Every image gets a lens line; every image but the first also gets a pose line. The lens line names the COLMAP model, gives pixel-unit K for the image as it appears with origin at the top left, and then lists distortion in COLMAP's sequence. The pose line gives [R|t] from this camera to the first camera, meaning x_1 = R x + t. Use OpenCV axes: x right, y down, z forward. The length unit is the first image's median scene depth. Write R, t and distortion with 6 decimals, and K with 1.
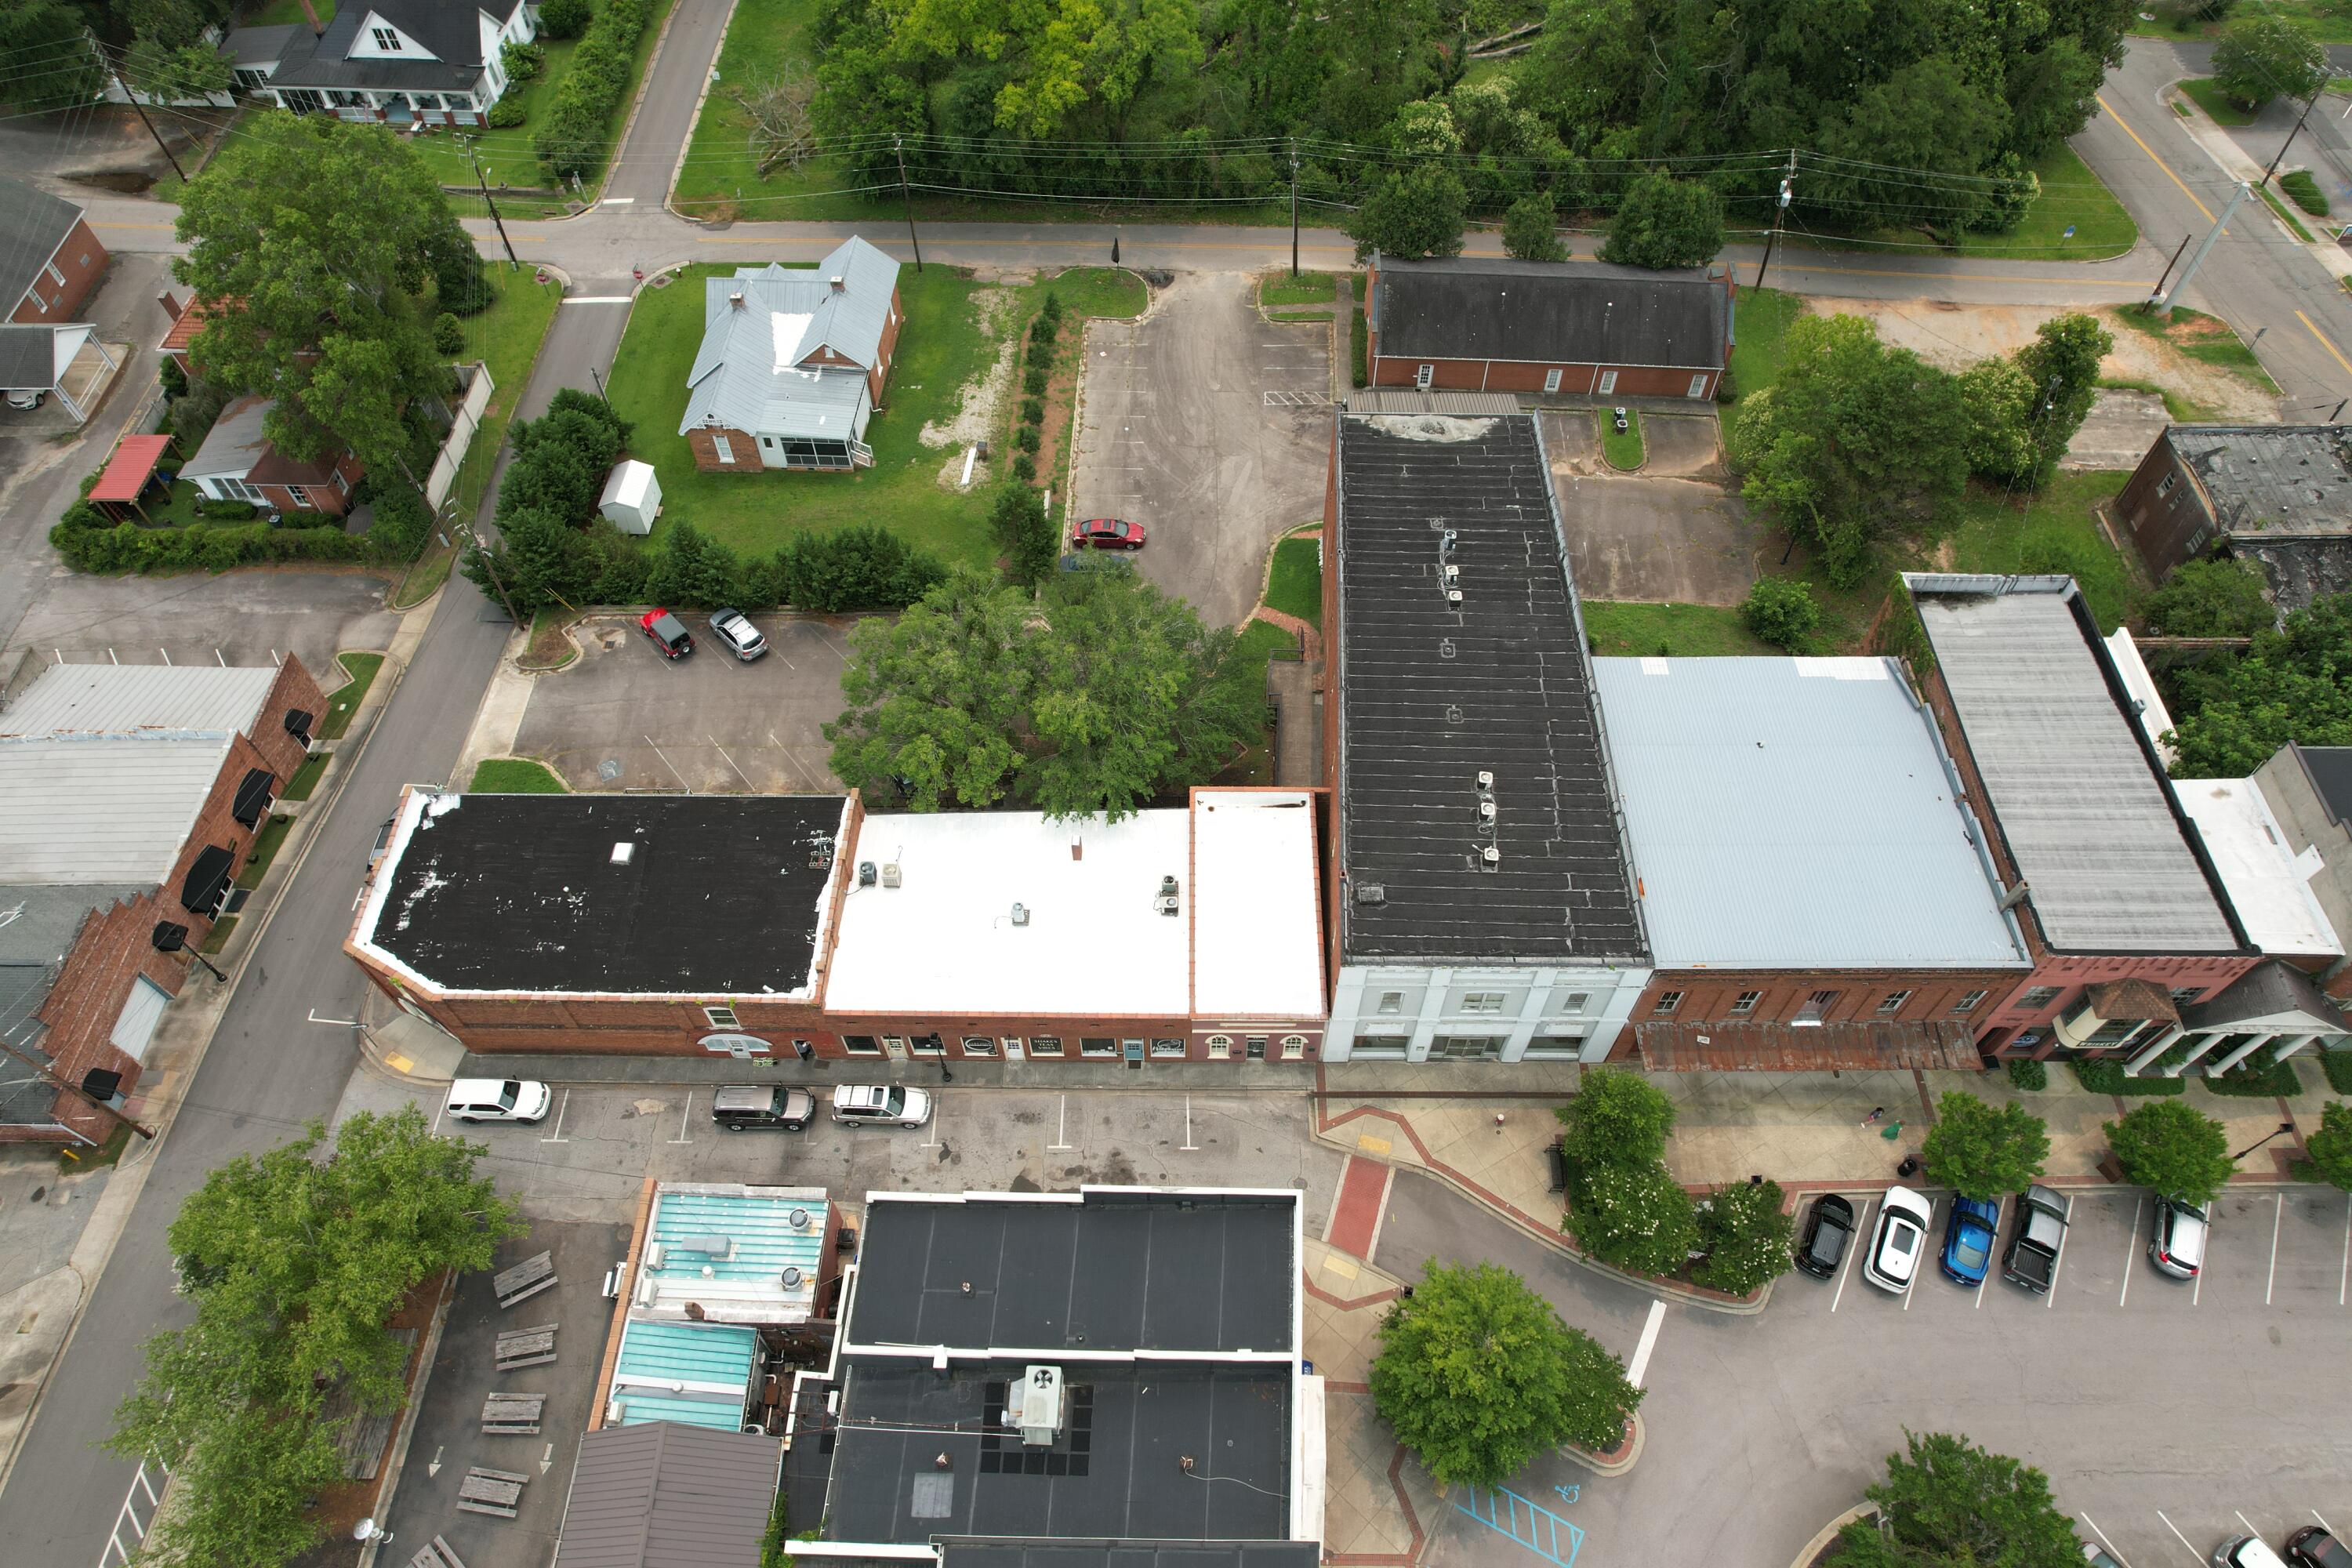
lens RADIAL K [[1496.6, 0, 1182.2], [0, 1496.6, 781.4], [0, 0, 1]] dist [-0.076477, 0.073474]
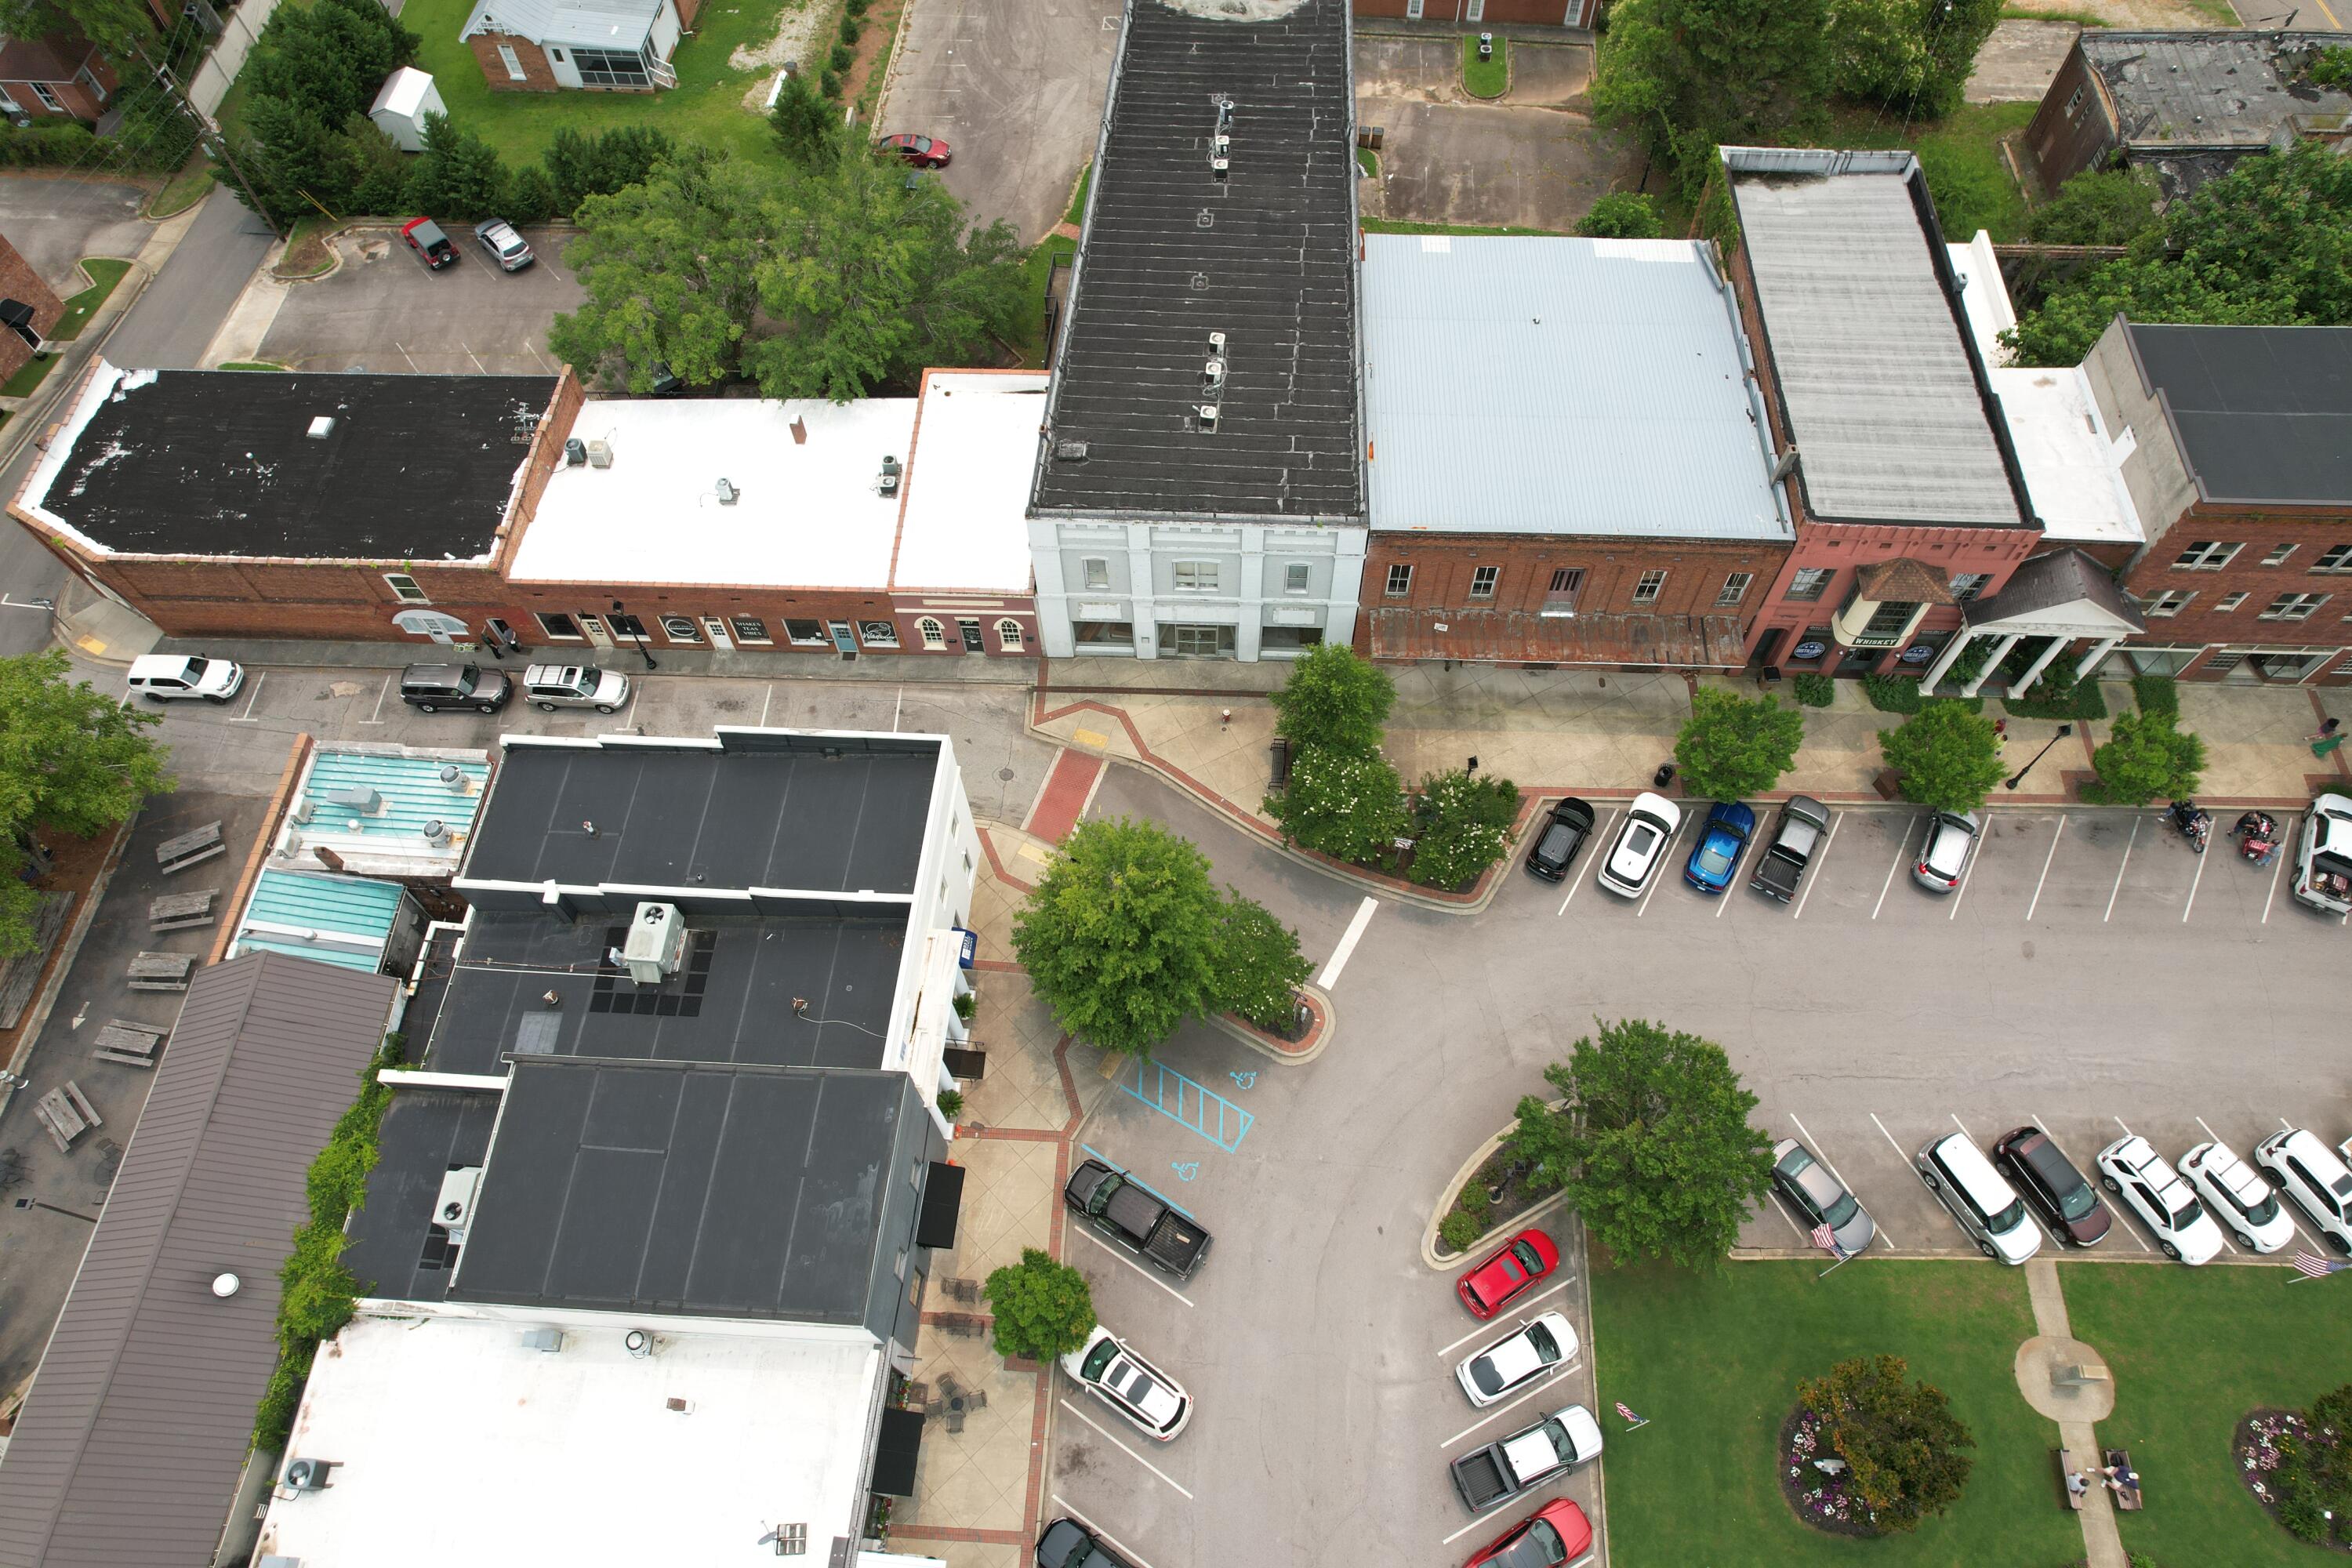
lens RADIAL K [[1496.6, 0, 1182.2], [0, 1496.6, 781.4], [0, 0, 1]] dist [-0.076477, 0.073474]
pose [[0.999366, 0.025391, -0.024944, 0.207990], [-0.022634, 0.994196, 0.105178, 0.168698], [0.027470, -0.104547, 0.994140, 0.065518]]
